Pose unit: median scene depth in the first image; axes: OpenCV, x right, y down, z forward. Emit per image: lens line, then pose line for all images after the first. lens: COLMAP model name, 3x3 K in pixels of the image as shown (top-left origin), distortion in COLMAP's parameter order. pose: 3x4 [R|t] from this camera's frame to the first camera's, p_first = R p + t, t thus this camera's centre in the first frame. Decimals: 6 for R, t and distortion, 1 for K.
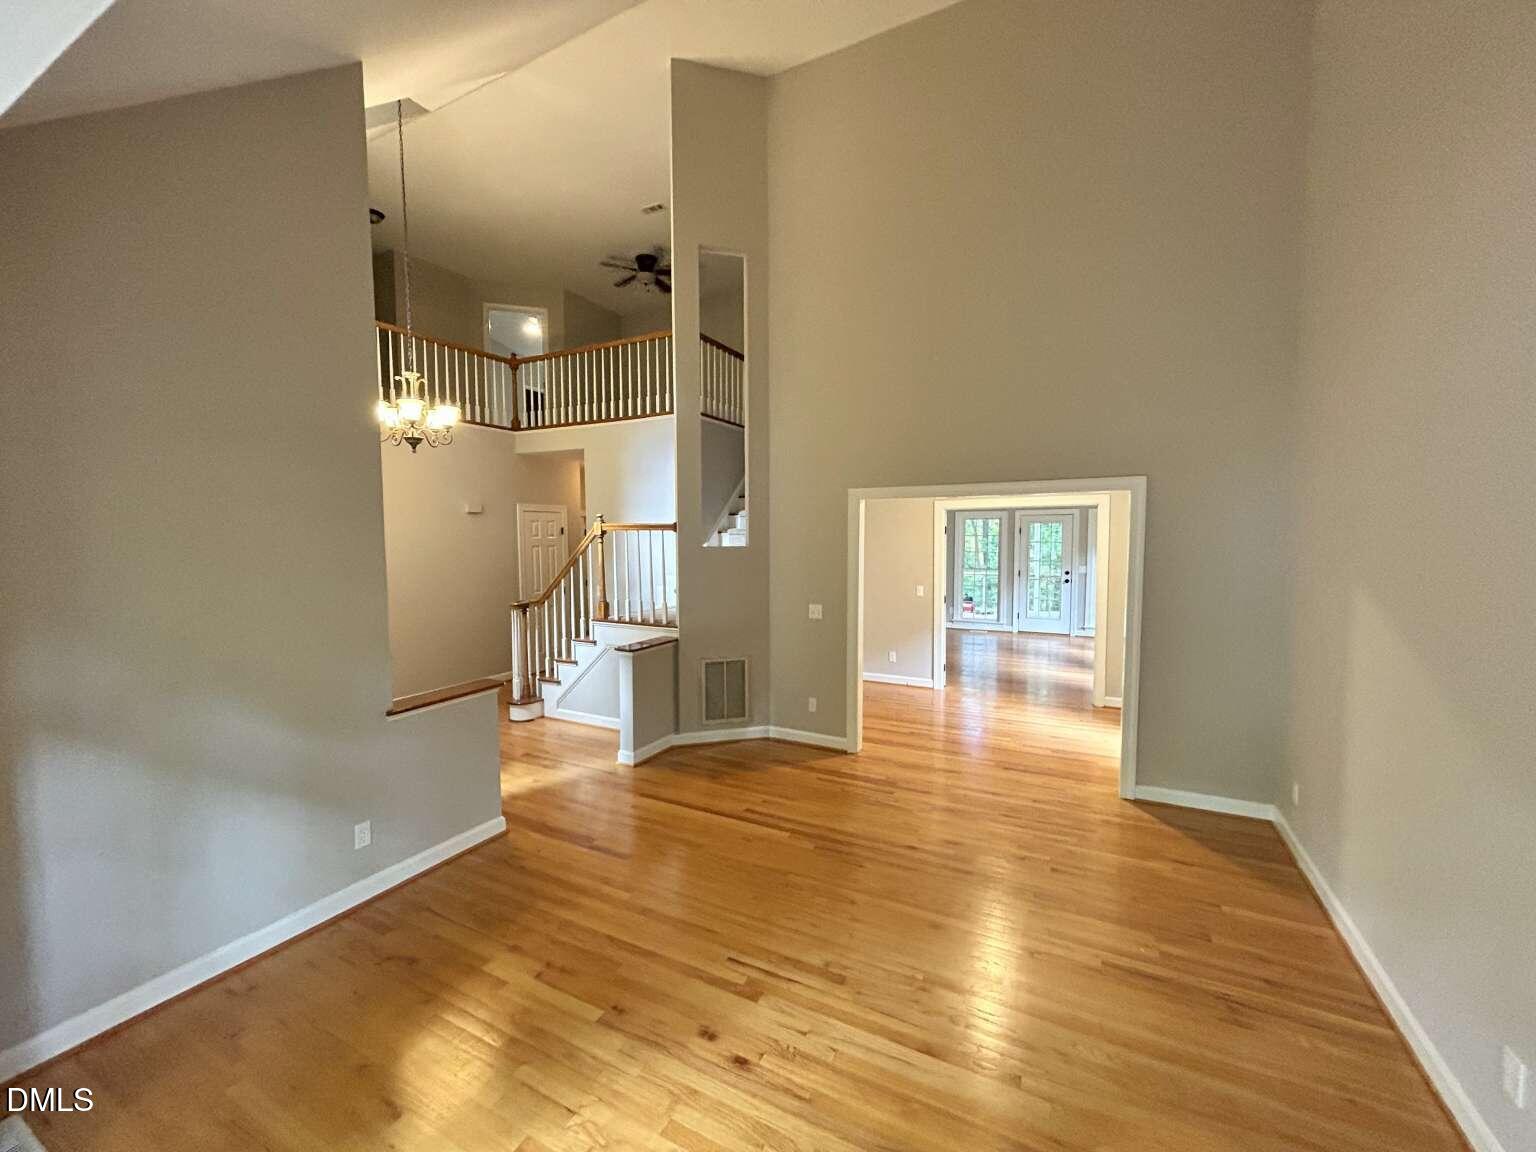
lens RADIAL K [[618.8, 0, 768.3], [0, 618.8, 575.6], [0, 0, 1]] dist [-0.002774, 0.000886]
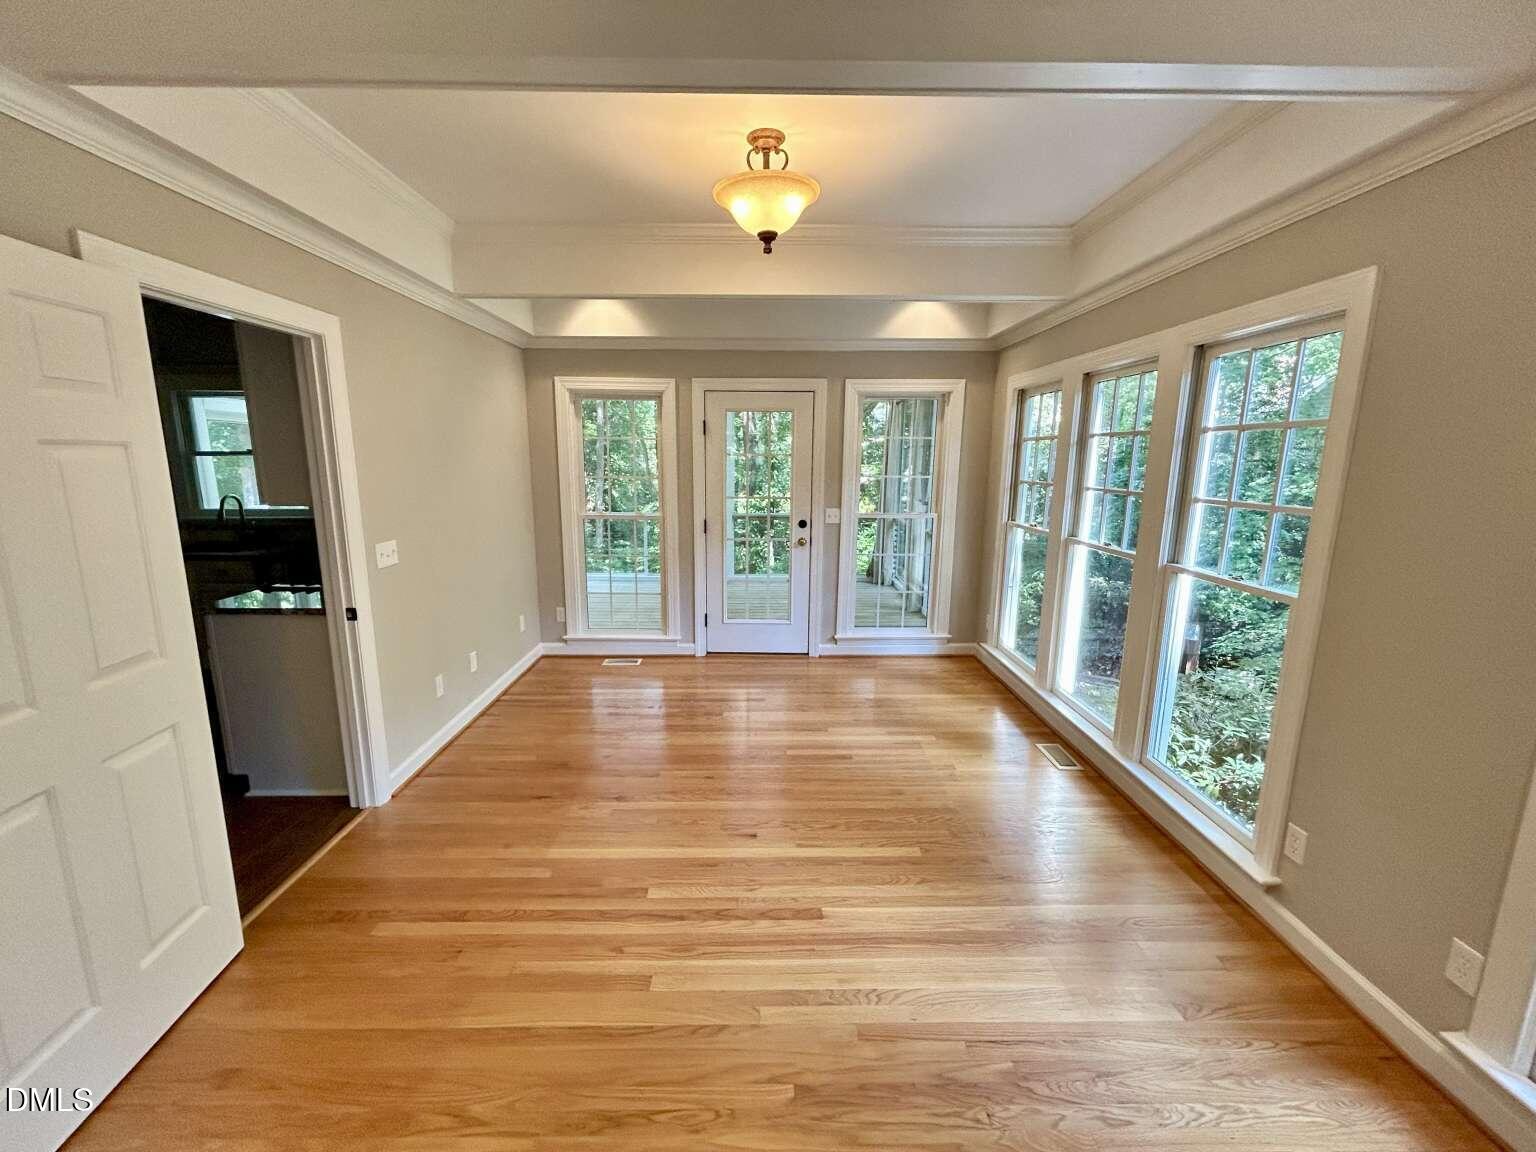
lens RADIAL K [[618.8, 0, 763.5], [0, 618.8, 573.2], [0, 0, 1]] dist [-0.002774, 0.000886]
pose [[0.878606, -0.080743, 0.470672, 0.240922], [0.020984, 0.991178, 0.130864, -0.028730], [-0.477087, -0.105101, 0.872549, 0.612168]]
